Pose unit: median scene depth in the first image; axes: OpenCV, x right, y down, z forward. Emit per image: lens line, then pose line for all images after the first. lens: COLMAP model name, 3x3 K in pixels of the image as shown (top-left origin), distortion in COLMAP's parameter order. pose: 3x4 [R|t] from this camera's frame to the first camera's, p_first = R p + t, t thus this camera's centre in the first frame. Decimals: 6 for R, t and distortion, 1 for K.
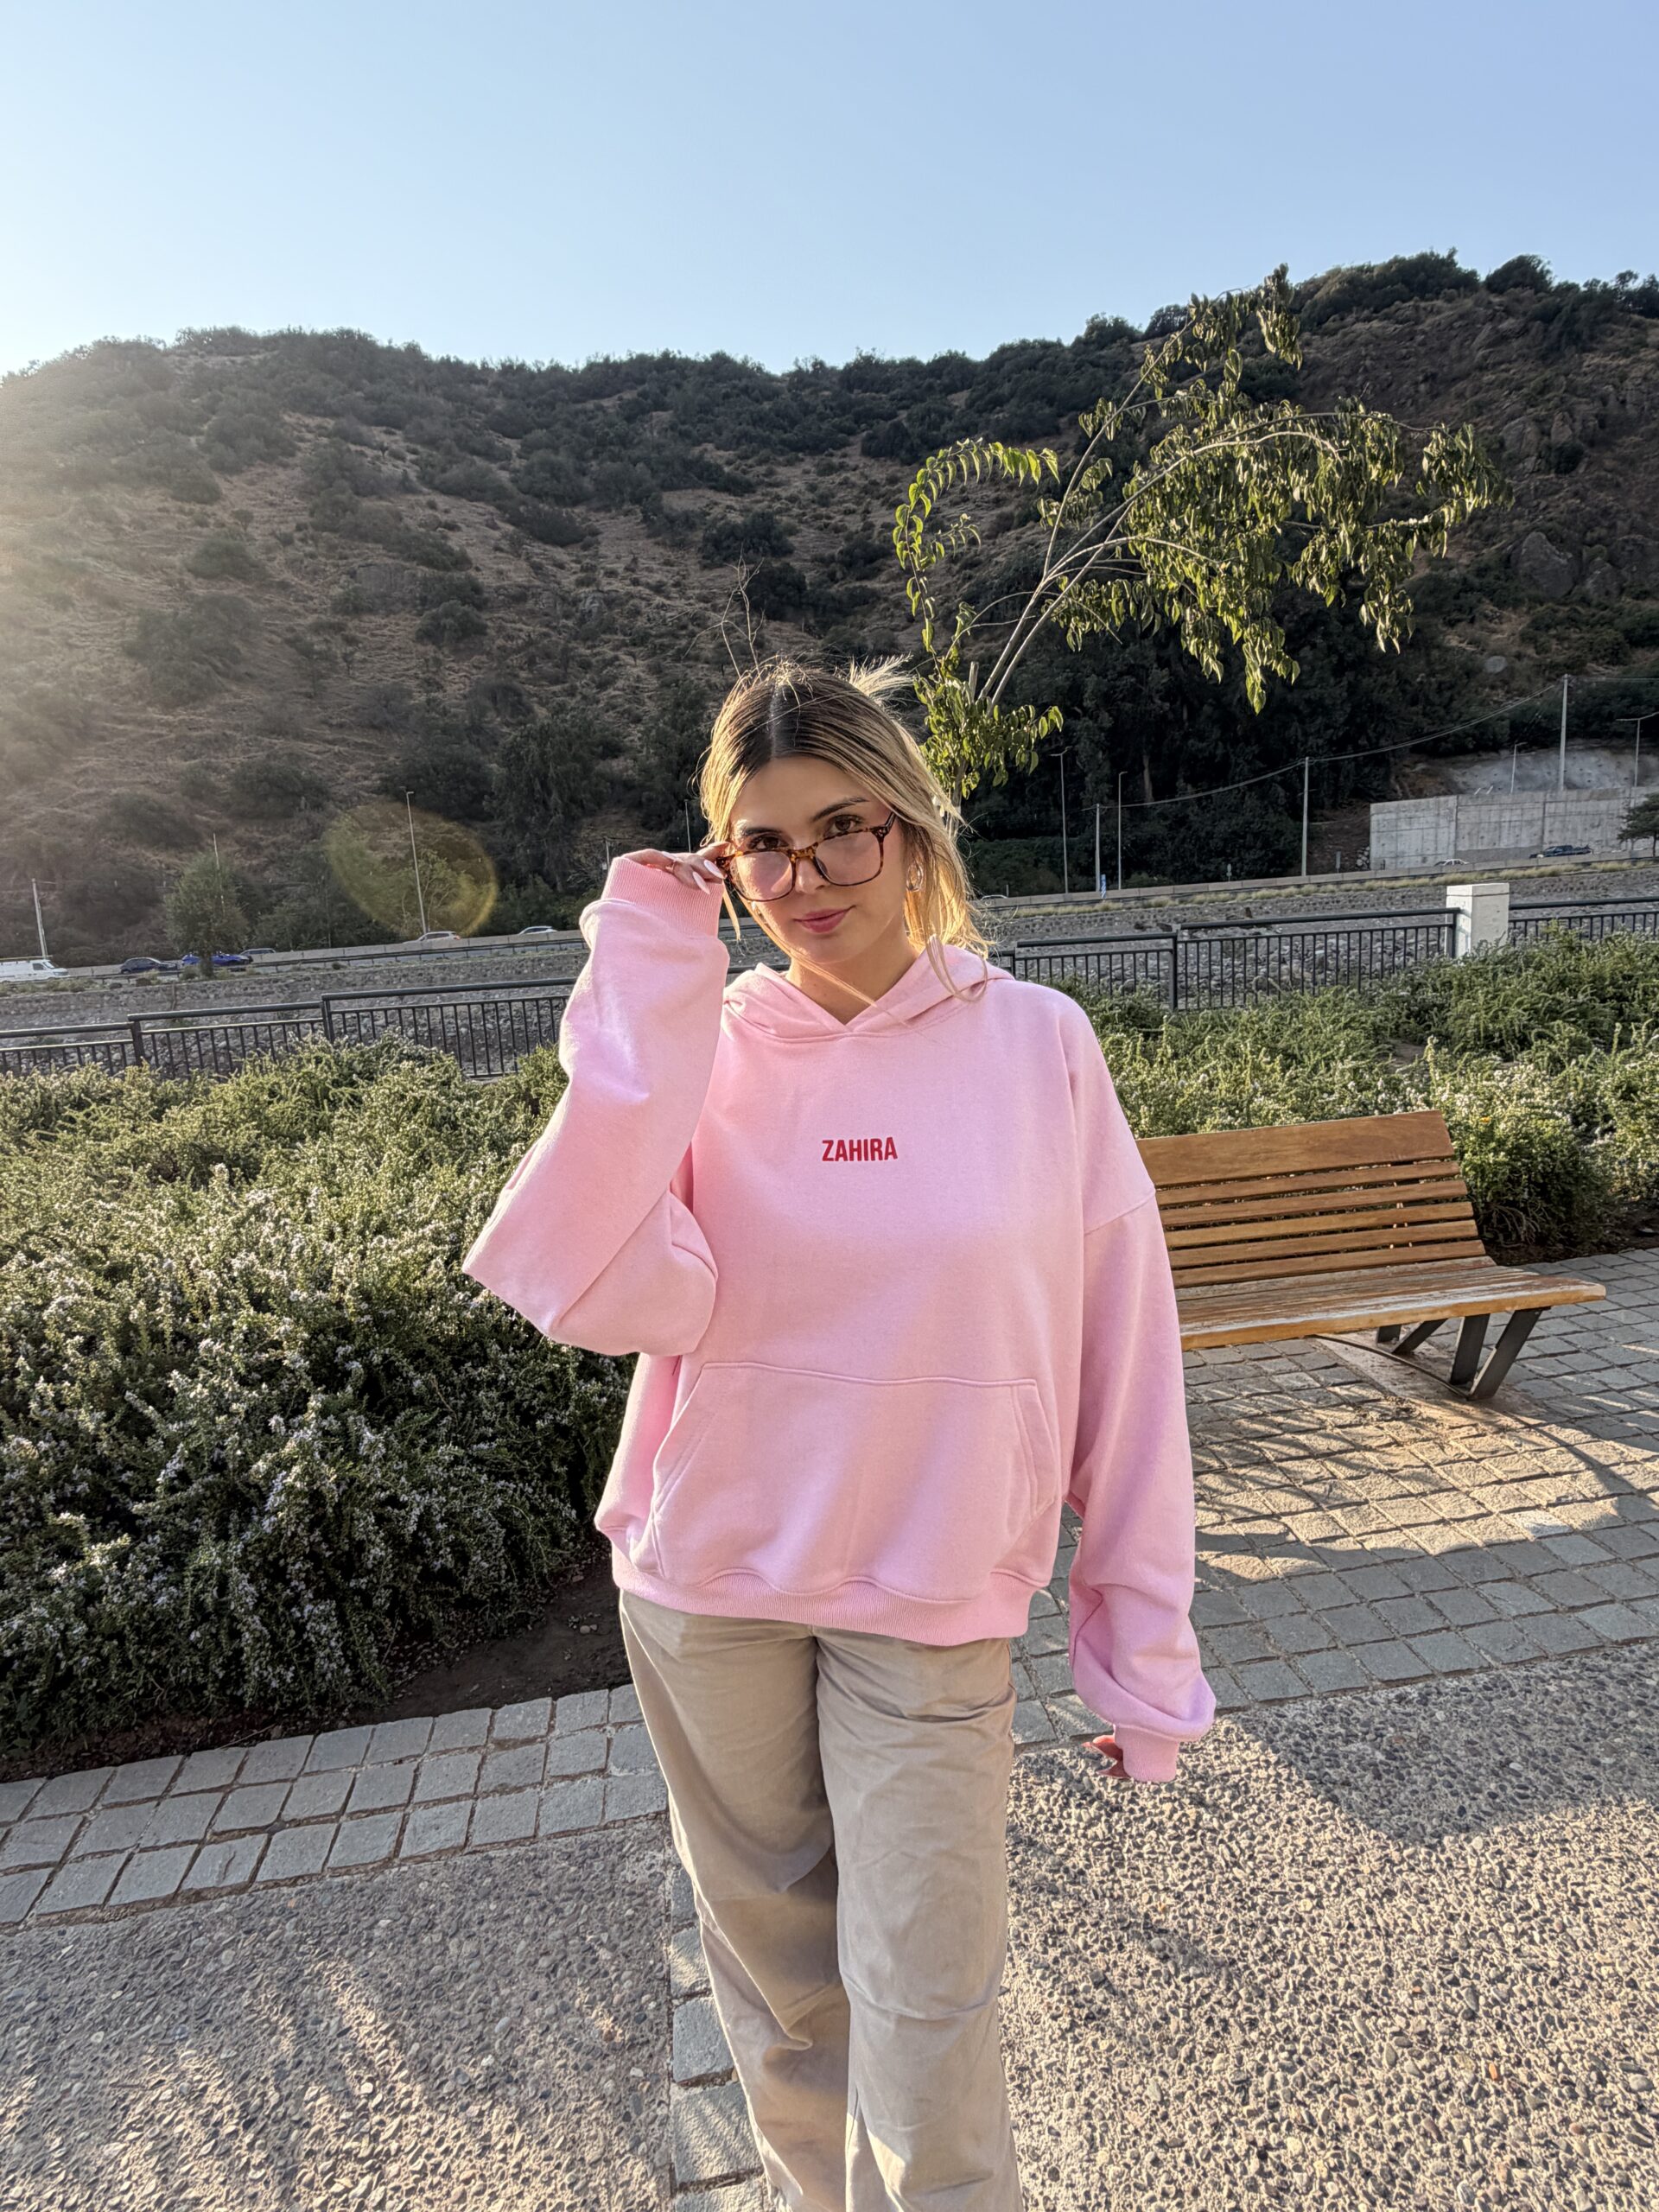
lens RADIAL K [[1168.7, 0, 825.3], [0, 1168.7, 1103.1], [0, 0, 1]] dist [0.001466, -0.000922]
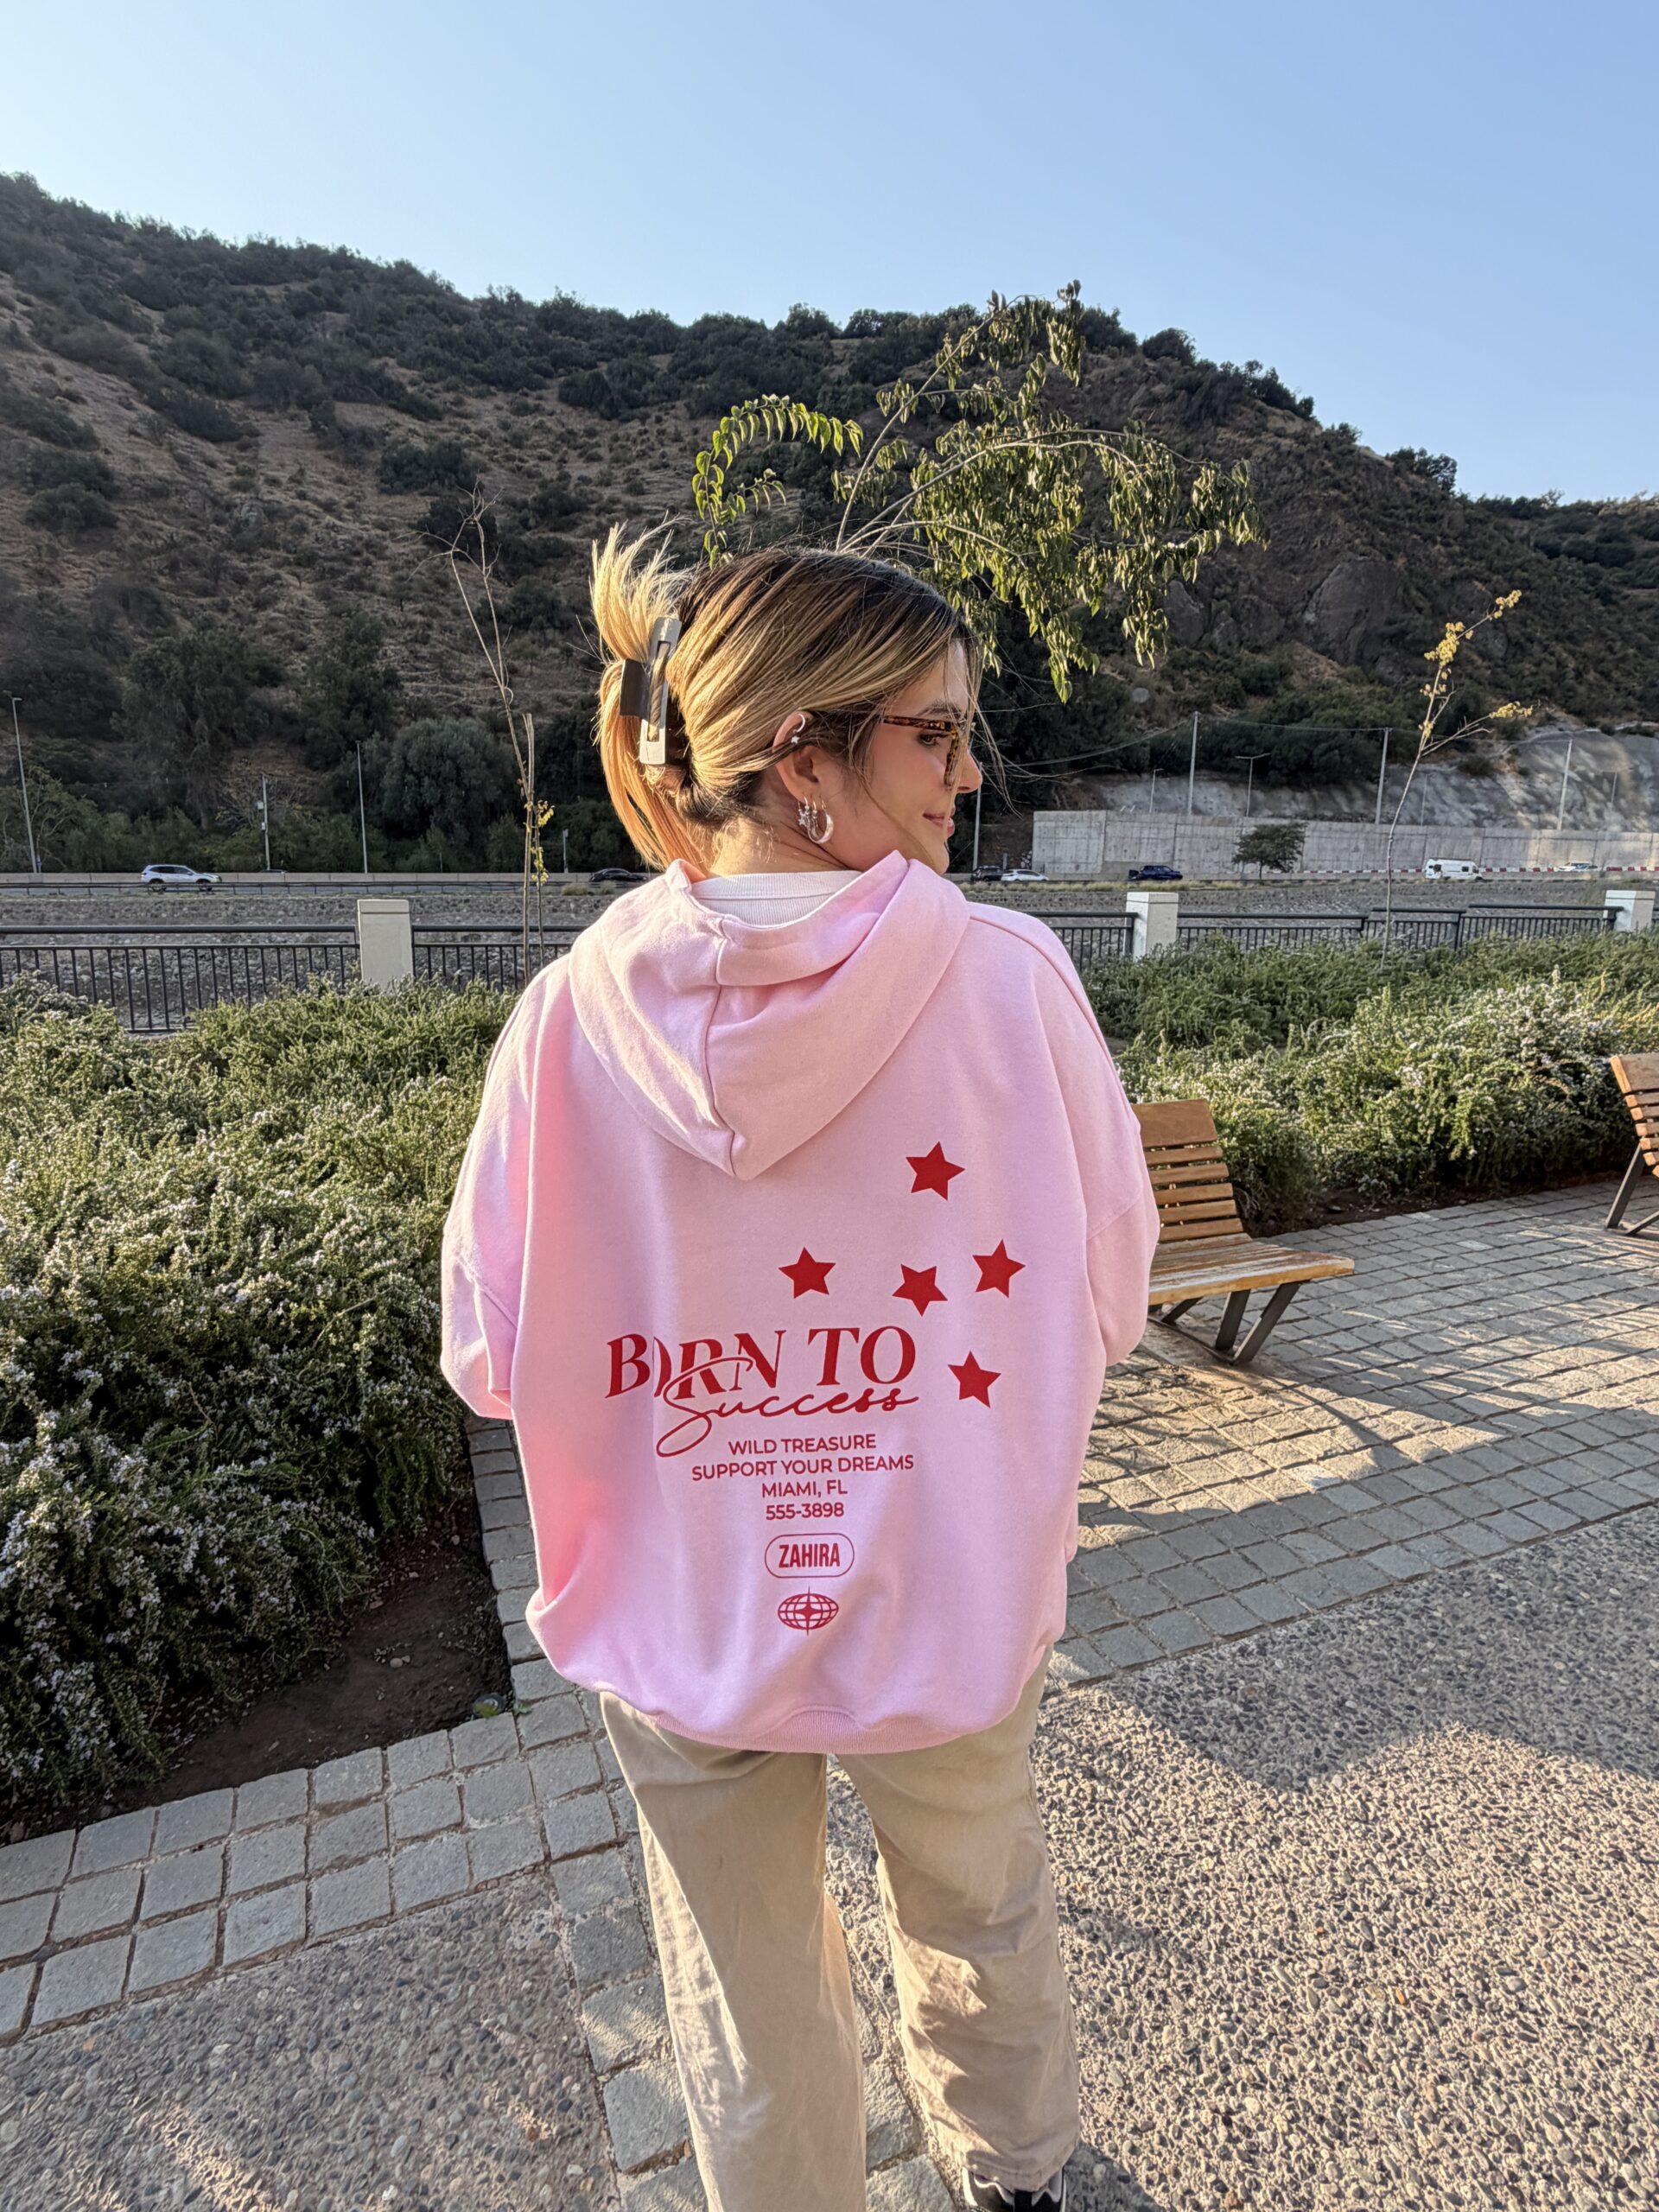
lens RADIAL K [[1169.1, 0, 824.3], [0, 1169.1, 1099.1], [0, 0, 1]] dist [0.003297, -0.002208]
pose [[0.963555, 0.023648, 0.266463, -0.172140], [-0.028594, 0.999483, 0.014697, 0.001224], [-0.265977, -0.021781, 0.963733, 0.084398]]
